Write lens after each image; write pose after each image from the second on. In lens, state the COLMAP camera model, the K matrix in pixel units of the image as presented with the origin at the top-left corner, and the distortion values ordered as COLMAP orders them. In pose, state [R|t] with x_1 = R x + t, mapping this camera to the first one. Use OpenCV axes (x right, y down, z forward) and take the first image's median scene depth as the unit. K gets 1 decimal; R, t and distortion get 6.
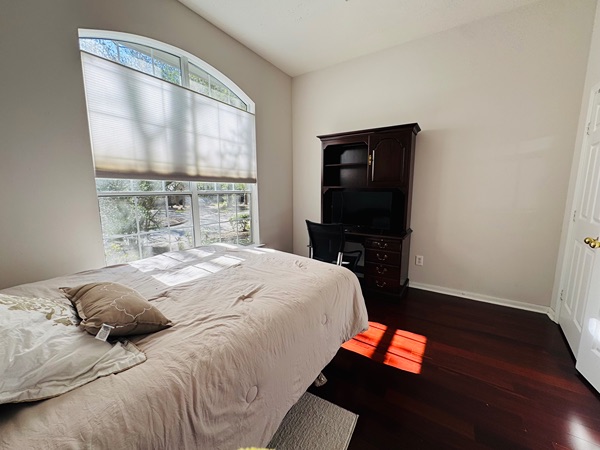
lens RADIAL K [[243.2, 0, 298.8], [0, 243.2, 225.0], [0, 0, 1]] dist [0.021838, 0.000002]
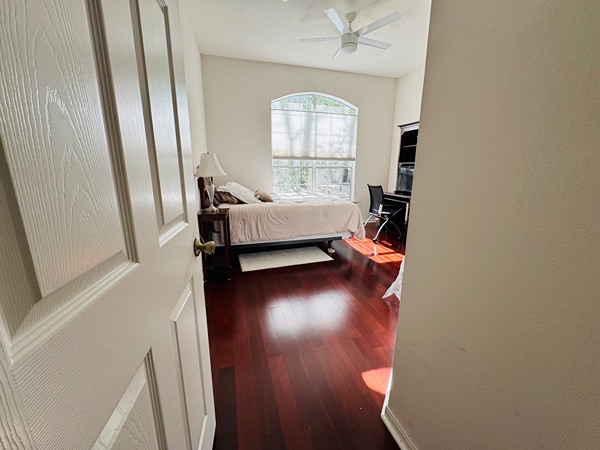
lens RADIAL K [[243.2, 0, 298.8], [0, 243.2, 225.0], [0, 0, 1]] dist [0.021838, 0.000002]
pose [[0.772685, 0.156879, -0.615099, 0.680035], [-0.103089, 0.987129, 0.122265, 0.091606], [0.626363, -0.031062, 0.778912, -0.518625]]
